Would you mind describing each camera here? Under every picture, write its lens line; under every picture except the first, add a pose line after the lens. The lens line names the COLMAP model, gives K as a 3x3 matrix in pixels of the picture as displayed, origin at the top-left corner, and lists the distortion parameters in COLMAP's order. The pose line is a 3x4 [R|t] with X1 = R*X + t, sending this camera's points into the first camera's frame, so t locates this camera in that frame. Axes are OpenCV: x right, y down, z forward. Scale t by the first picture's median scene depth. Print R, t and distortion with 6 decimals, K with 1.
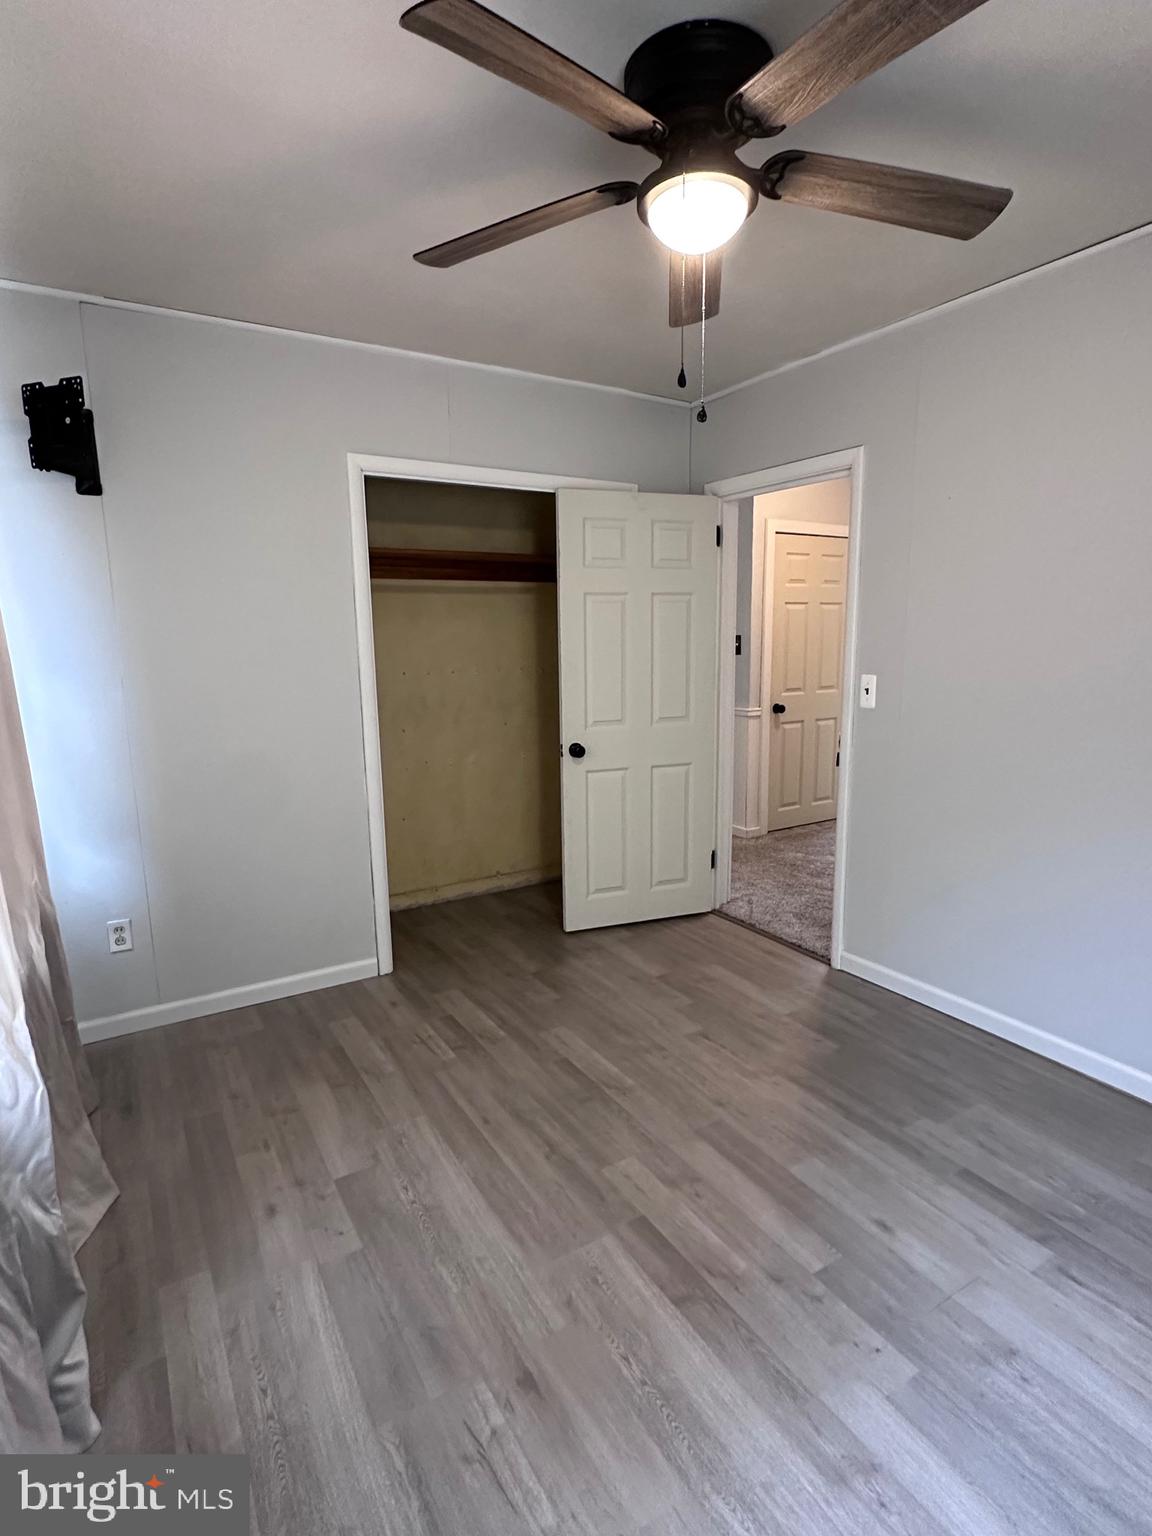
lens RADIAL K [[790.1, 0, 568.0], [0, 790.1, 780.6], [0, 0, 1]] dist [-0.005560, 0.001179]
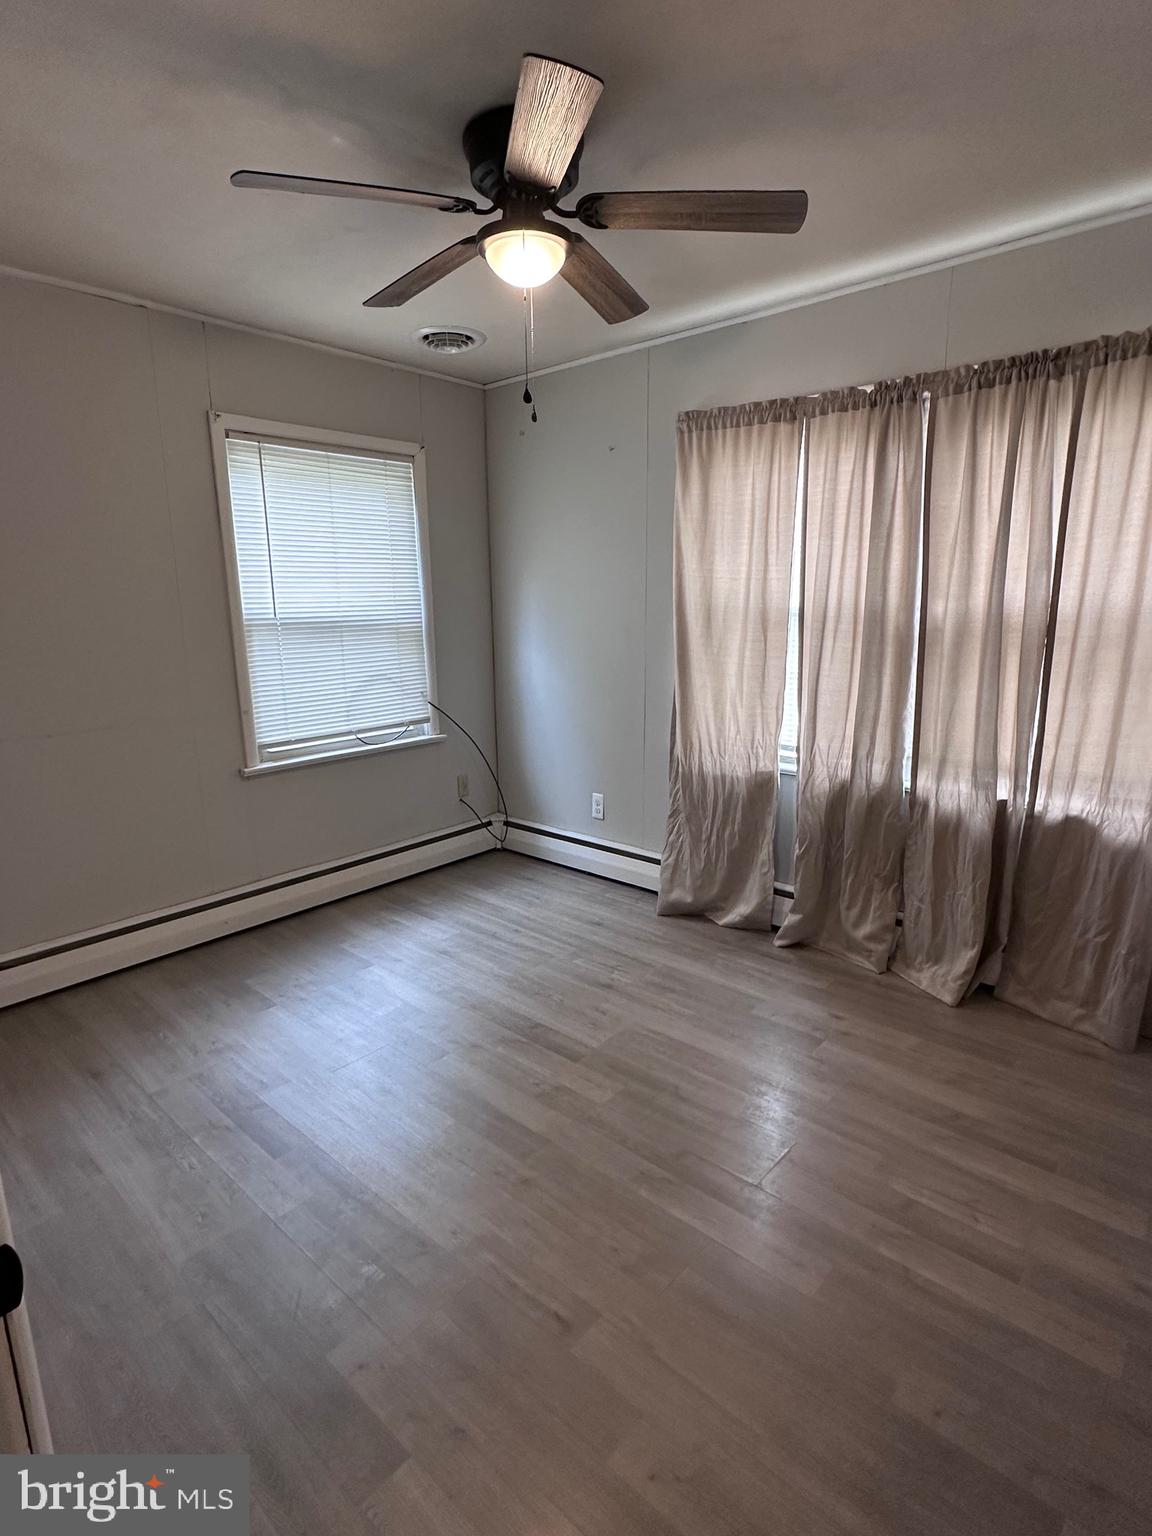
lens RADIAL K [[790.1, 0, 571.2], [0, 790.1, 776.1], [0, 0, 1]] dist [-0.005560, 0.001179]
pose [[-0.954717, 0.092760, -0.282686, 0.369736], [-0.025993, 0.920515, 0.389842, -0.323432], [0.296378, 0.379537, -0.876420, 1.711207]]
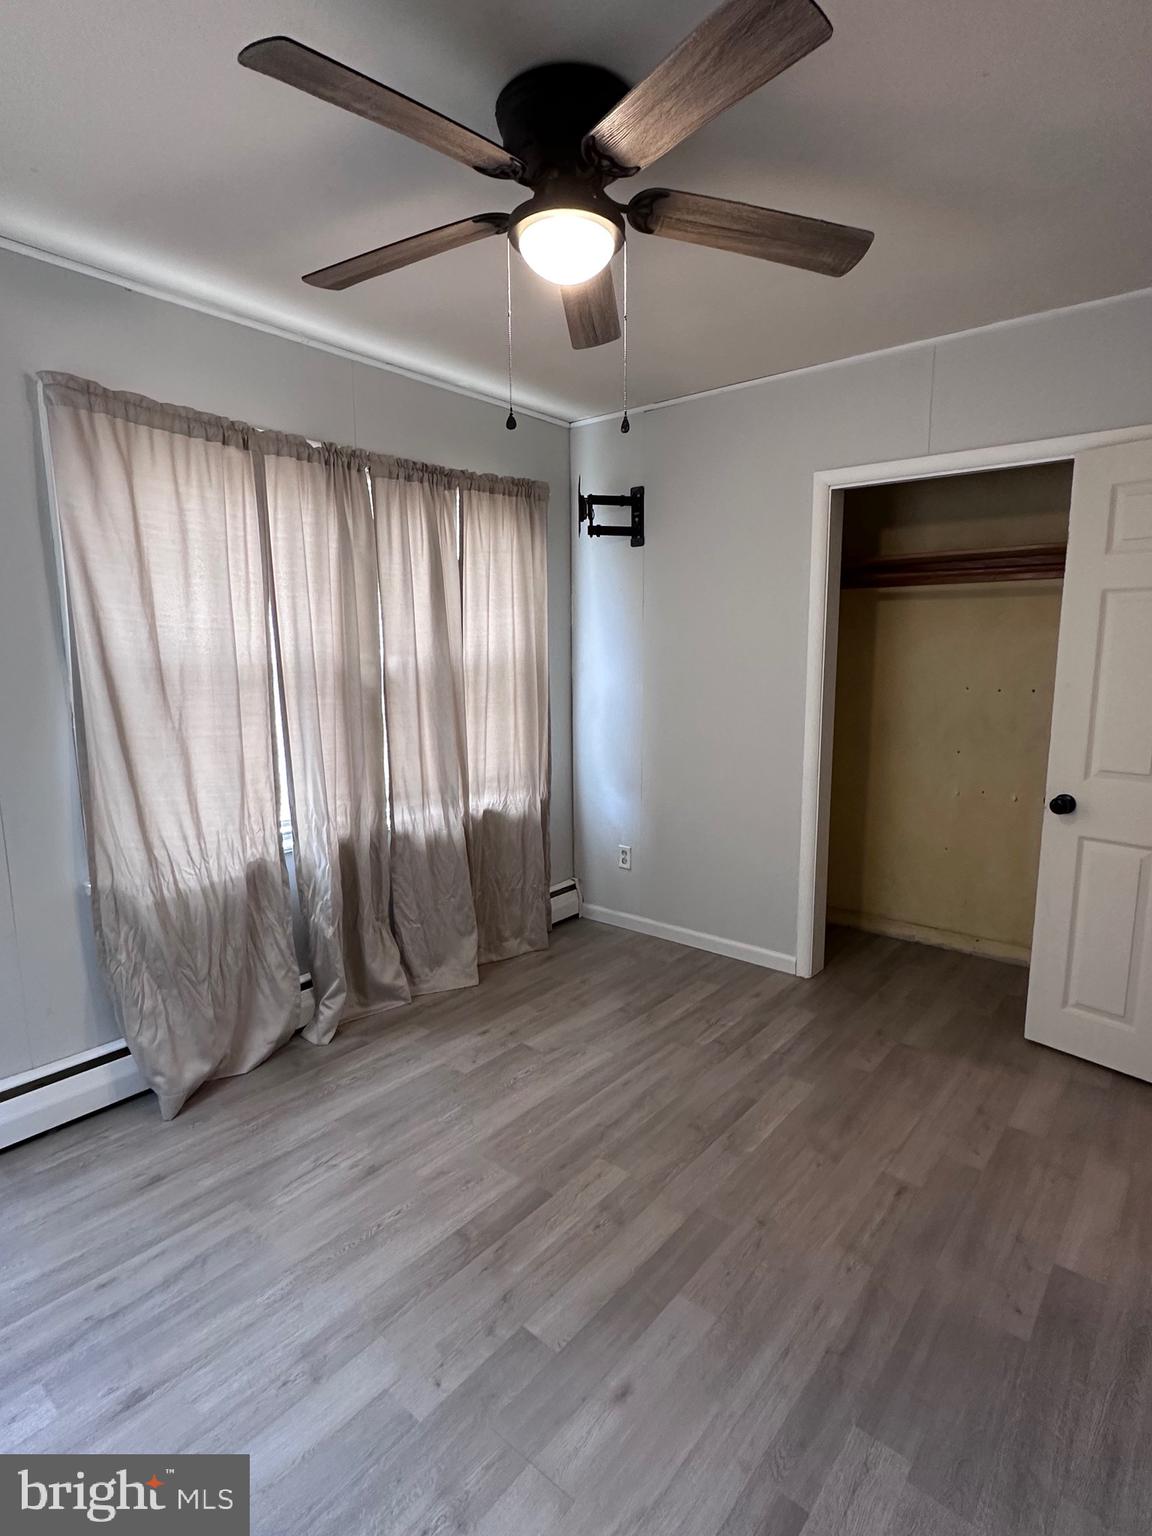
lens RADIAL K [[790.1, 0, 573.6], [0, 790.1, 779.2], [0, 0, 1]] dist [-0.005560, 0.001179]
pose [[0.330124, 0.167912, -0.928883, 0.884117], [-0.171568, 0.978334, 0.115877, -0.111333], [0.928215, 0.121113, 0.351780, 0.516584]]
